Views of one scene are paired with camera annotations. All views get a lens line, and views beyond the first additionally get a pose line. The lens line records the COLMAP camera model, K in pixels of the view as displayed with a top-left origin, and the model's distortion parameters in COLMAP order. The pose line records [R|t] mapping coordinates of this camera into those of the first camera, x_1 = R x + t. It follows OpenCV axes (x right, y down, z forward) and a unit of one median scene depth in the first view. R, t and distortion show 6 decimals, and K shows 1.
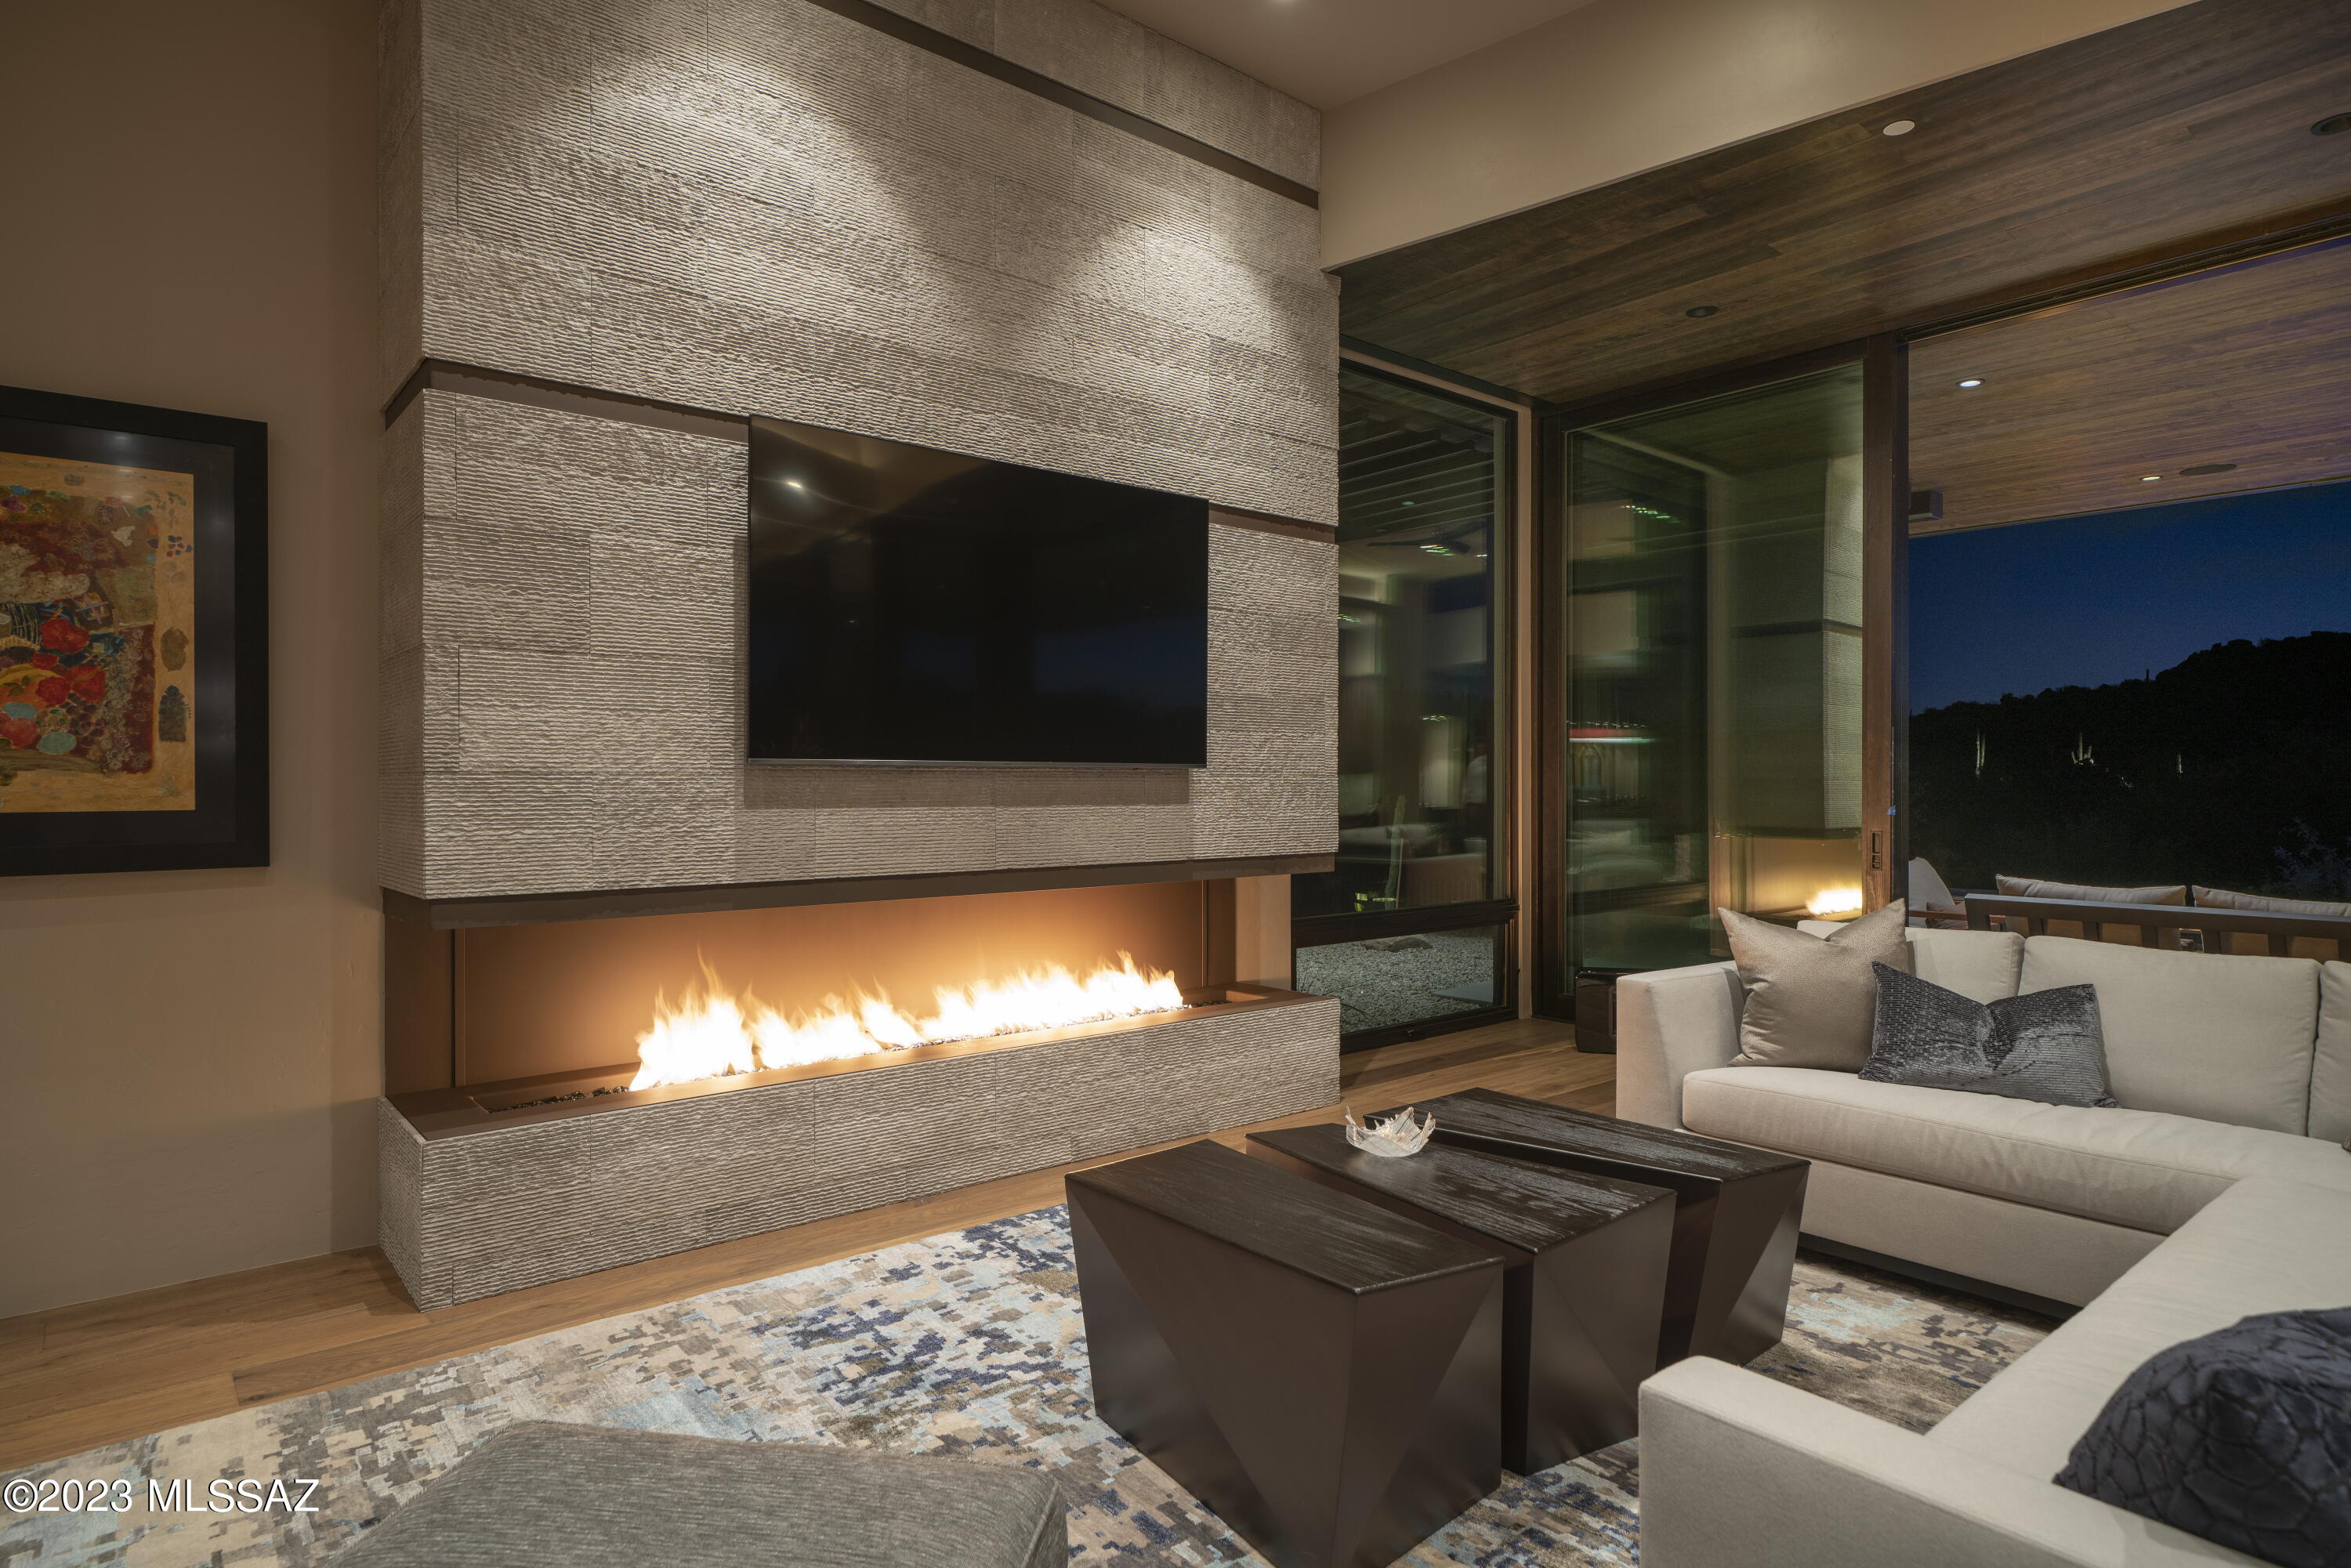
lens RADIAL K [[1325.8, 0, 1139.9], [0, 1325.8, 785.3], [0, 0, 1]] dist [0.002104, 0.000282]
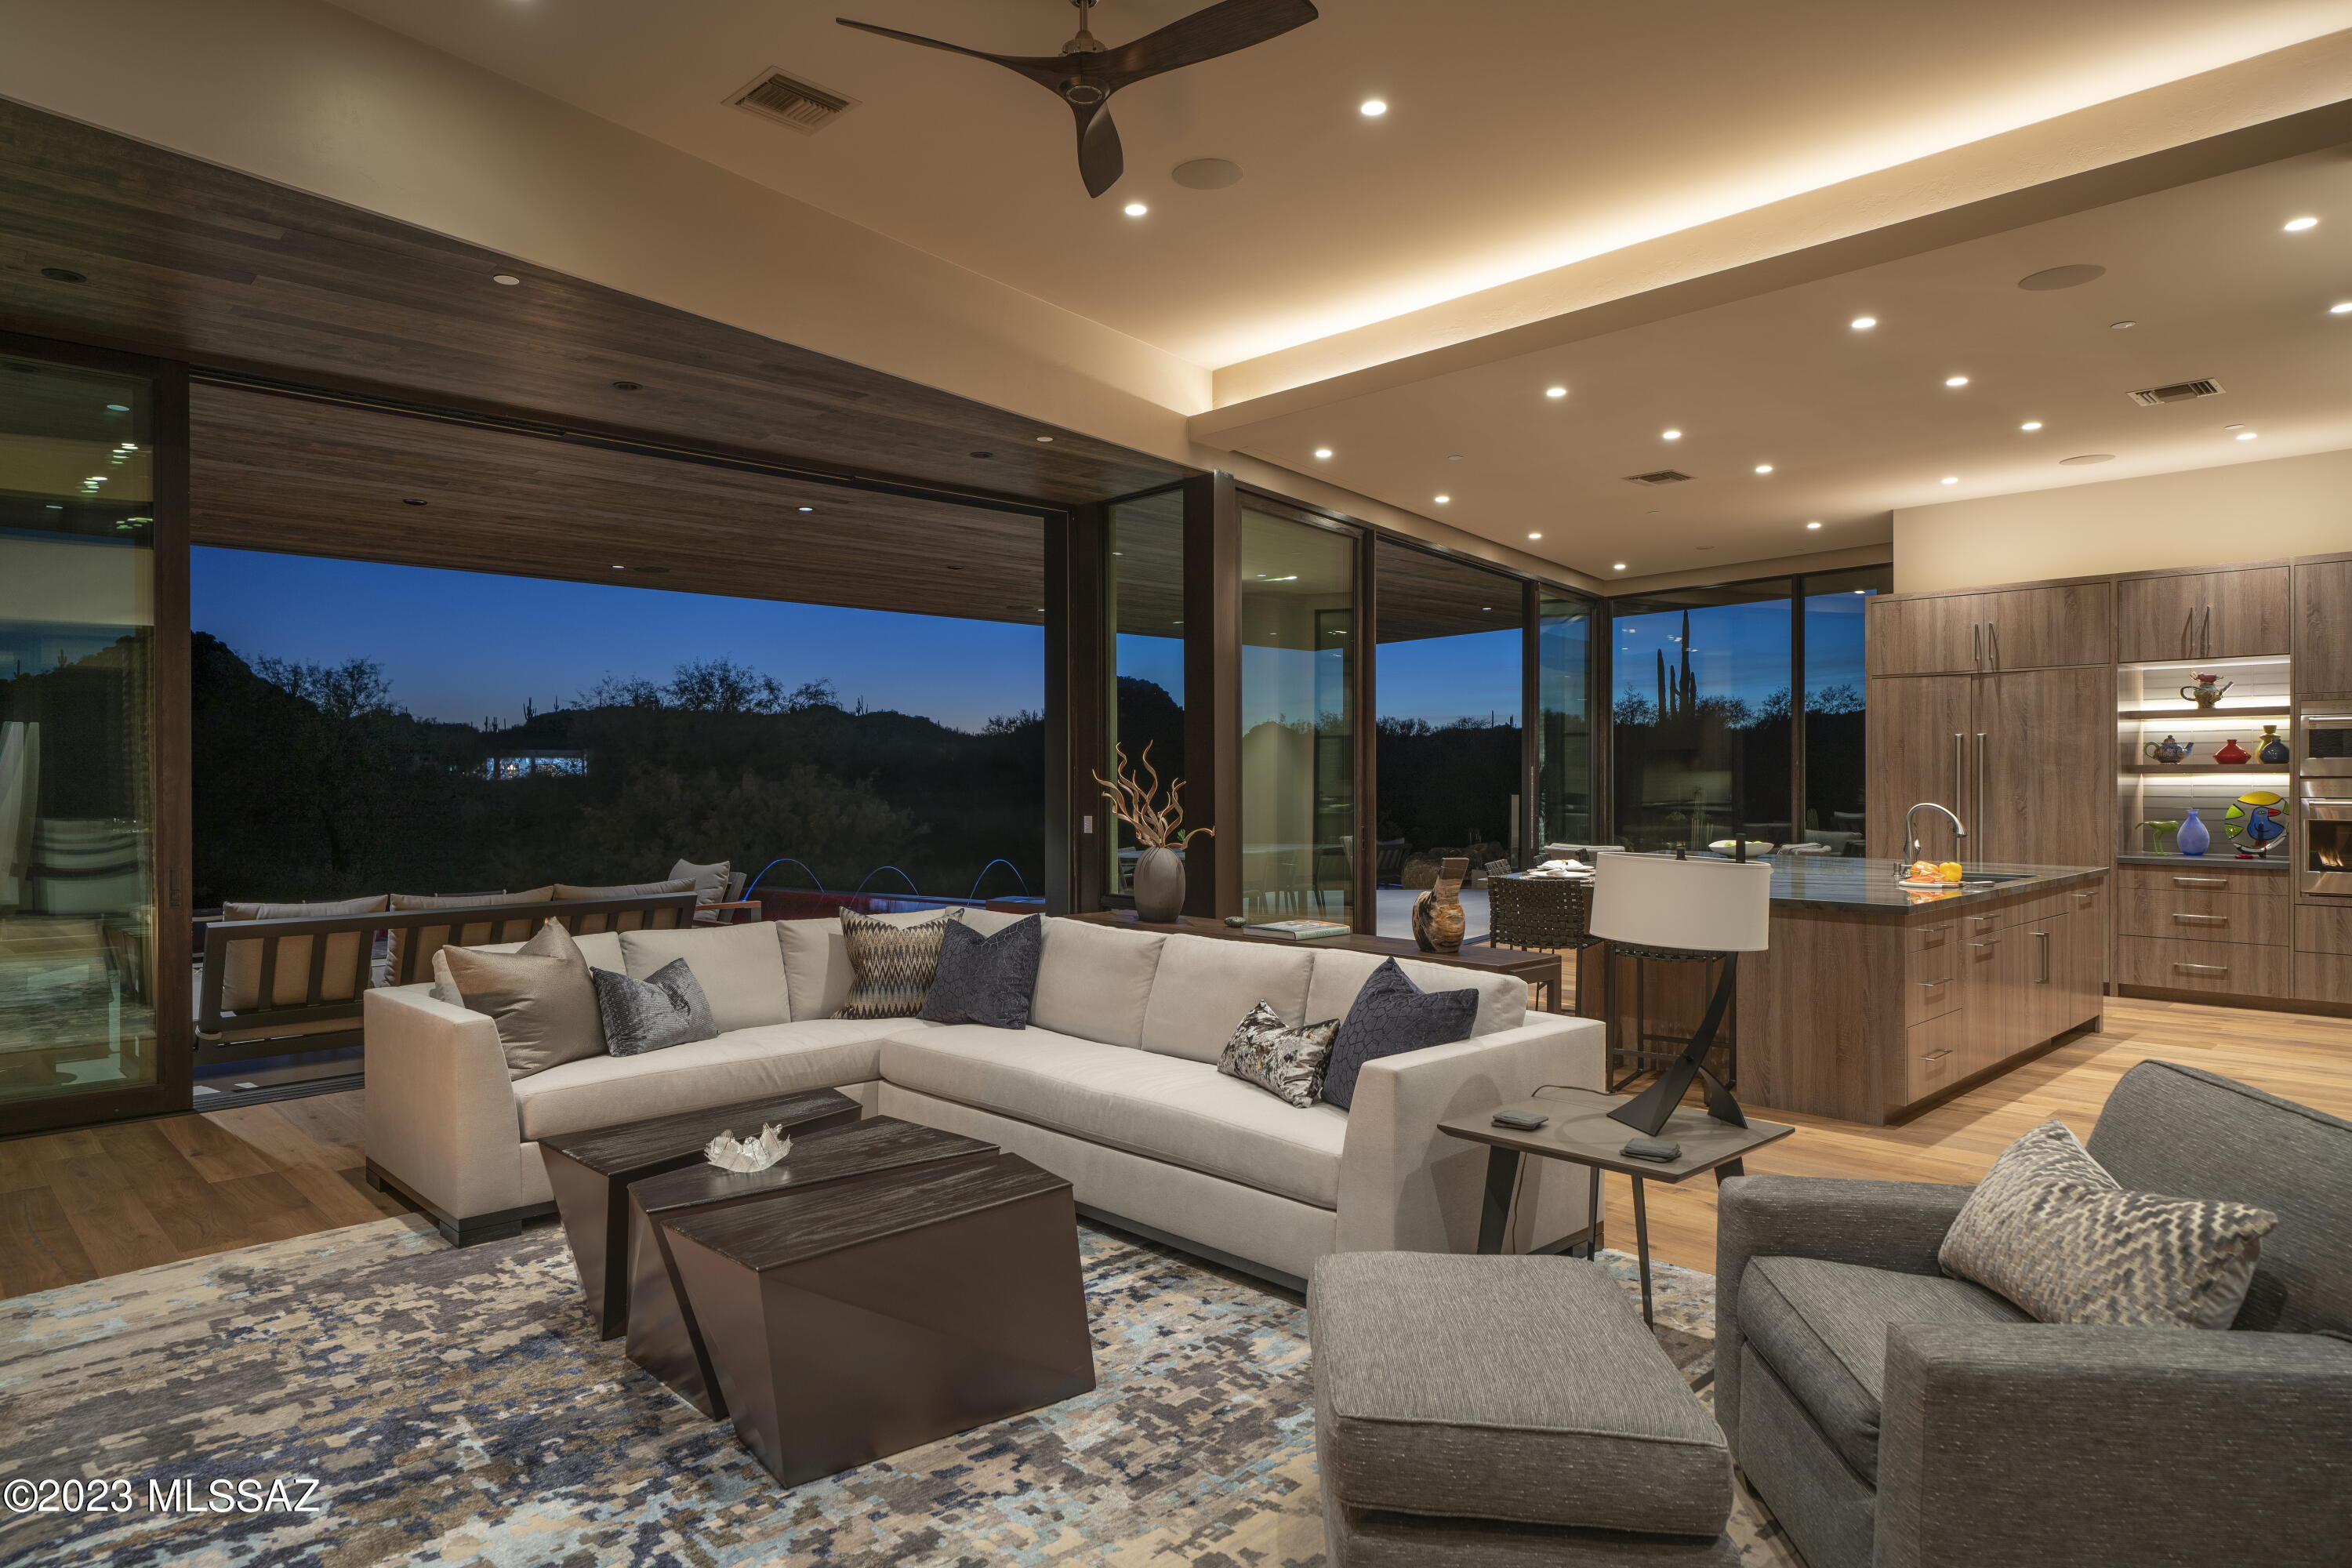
lens RADIAL K [[1326.4, 0, 1140.4], [0, 1326.4, 785.3], [0, 0, 1]] dist [0.002104, 0.000282]
pose [[-0.069648, -0.004152, 0.997563, -1.087802], [0.005401, 0.999975, 0.004540, -0.062836], [-0.997557, 0.005705, -0.069624, 0.829193]]
